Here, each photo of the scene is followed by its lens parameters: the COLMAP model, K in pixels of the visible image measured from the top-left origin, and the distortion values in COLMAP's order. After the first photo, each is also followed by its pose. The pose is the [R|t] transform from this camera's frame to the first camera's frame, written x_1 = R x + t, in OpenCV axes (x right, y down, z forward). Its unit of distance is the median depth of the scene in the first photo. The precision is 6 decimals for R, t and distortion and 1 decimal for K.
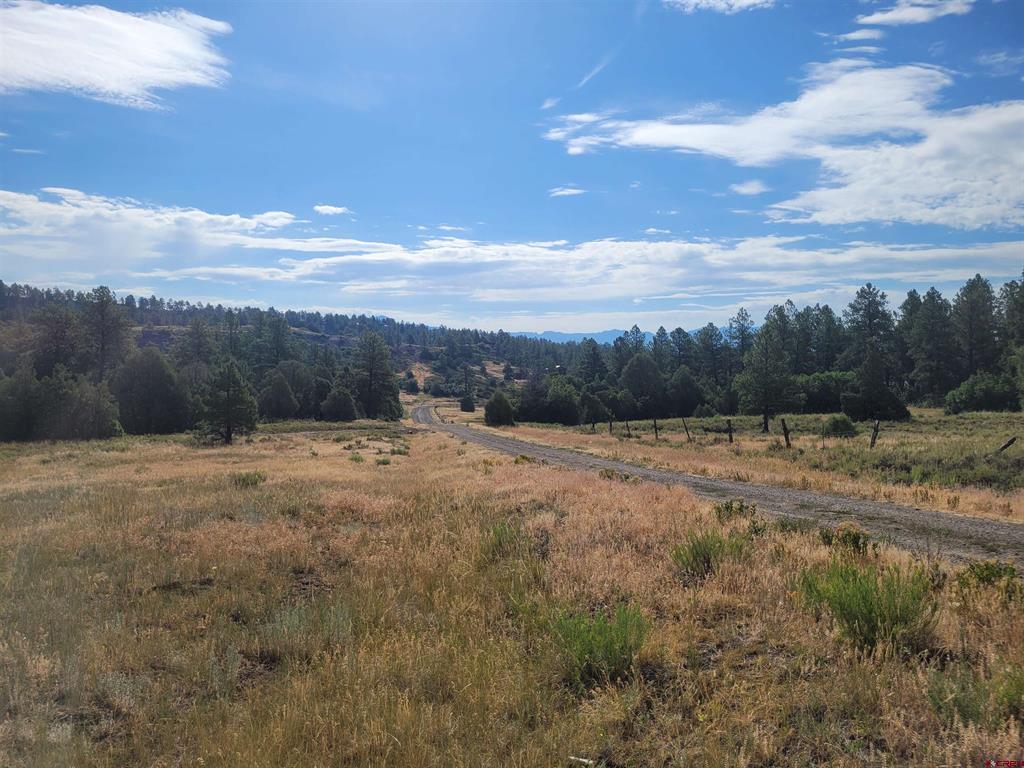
lens RADIAL K [[1422.3, 0, 512.0], [0, 1422.3, 384.0], [0, 0, 1]] dist [0.030948, 0.027616]
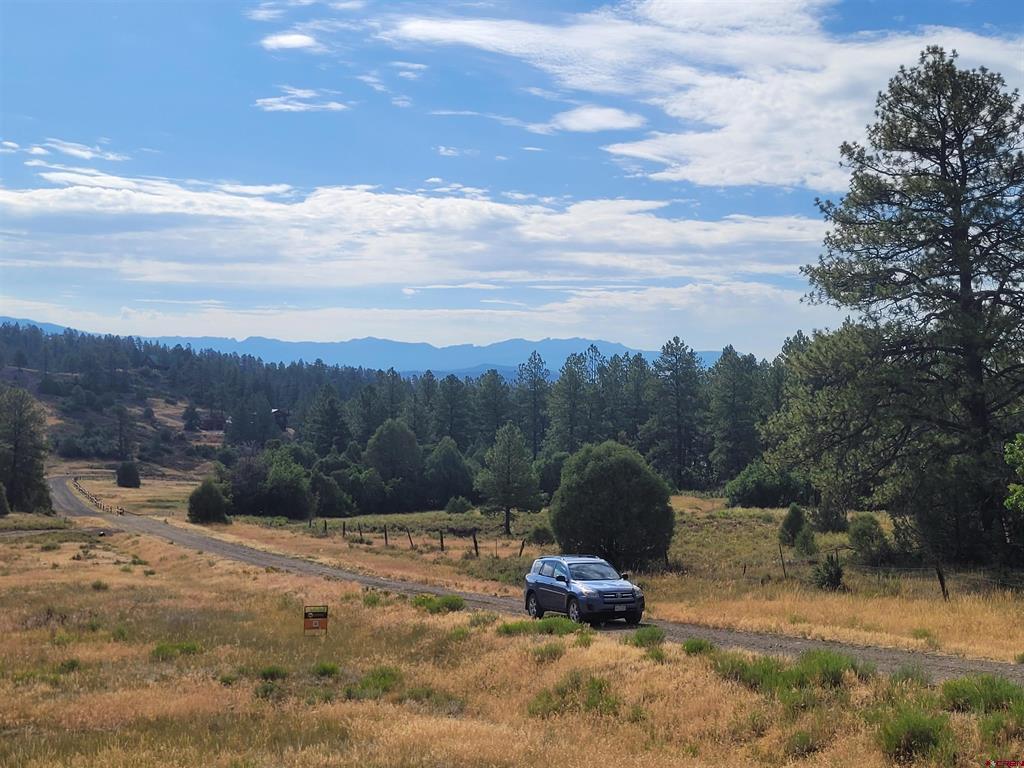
lens RADIAL K [[1231.3, 0, 495.6], [0, 1231.3, 380.7], [0, 0, 1]] dist [-0.001846, -0.004032]
pose [[0.981013, 0.016381, 0.193251, 0.023300], [0.002372, 0.995339, -0.096410, 0.027096], [-0.193930, 0.095038, 0.976401, 0.459378]]
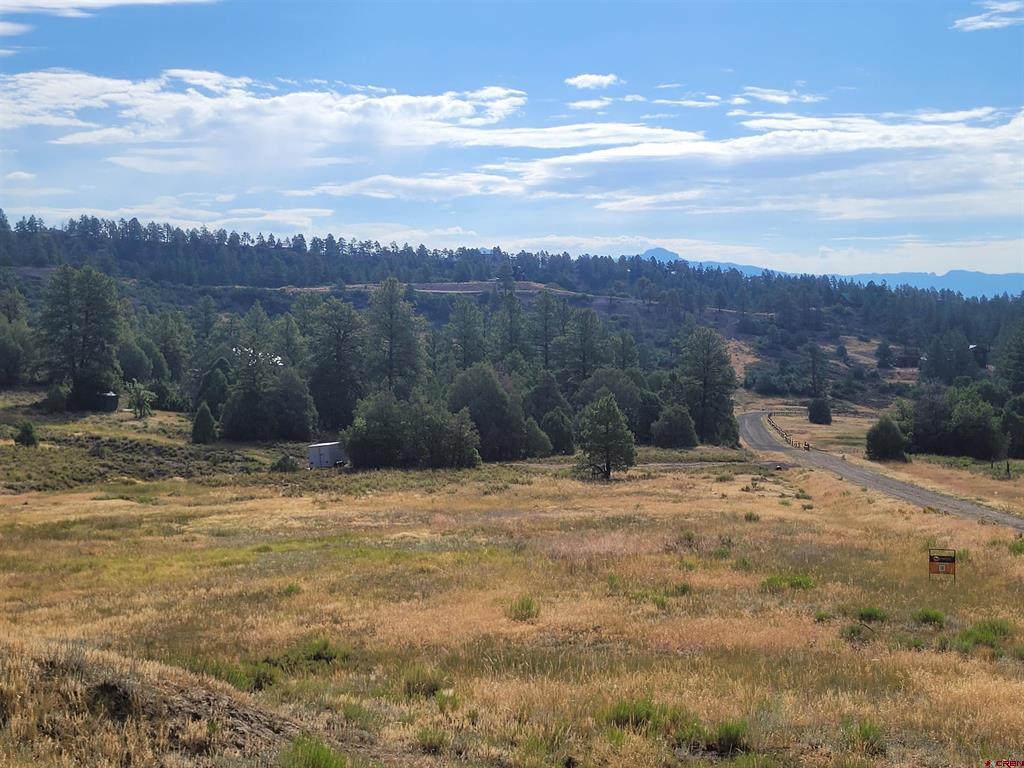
lens RADIAL K [[1231.3, 0, 495.6], [0, 1231.3, 380.7], [0, 0, 1]] dist [-0.001846, -0.004032]
pose [[0.946379, 0.007571, -0.322969, 0.009991], [-0.021523, 0.998982, -0.039652, 0.026926], [0.322340, 0.044478, 0.945579, 0.454382]]
